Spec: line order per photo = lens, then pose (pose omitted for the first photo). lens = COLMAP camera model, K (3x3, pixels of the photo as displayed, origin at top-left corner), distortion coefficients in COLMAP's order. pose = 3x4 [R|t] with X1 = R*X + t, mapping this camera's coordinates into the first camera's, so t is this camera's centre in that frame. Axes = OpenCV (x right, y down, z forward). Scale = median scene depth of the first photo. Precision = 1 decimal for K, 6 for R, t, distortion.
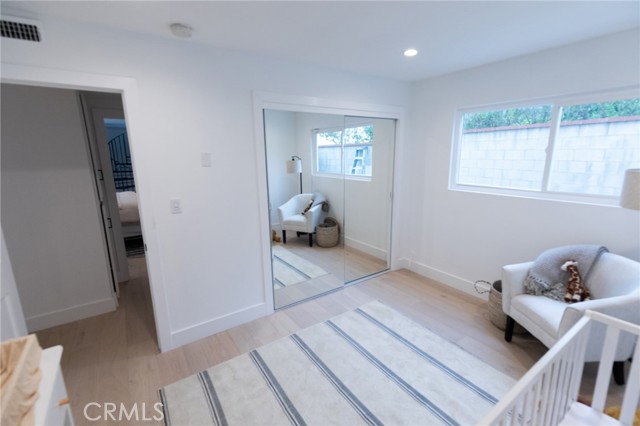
lens RADIAL K [[290.0, 0, 323.5], [0, 290.0, 214.2], [0, 0, 1]] dist [0.010681, 0.000625]
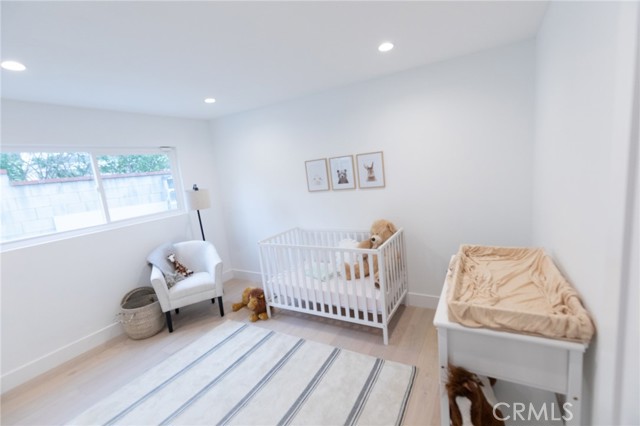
lens RADIAL K [[290.0, 0, 323.5], [0, 290.0, 214.2], [0, 0, 1]] dist [0.010681, 0.000625]
pose [[-0.423788, -0.098723, 0.900365, -0.716093], [0.293638, 0.925382, 0.239677, -0.143291], [-0.856844, 0.365953, -0.363176, 0.686404]]
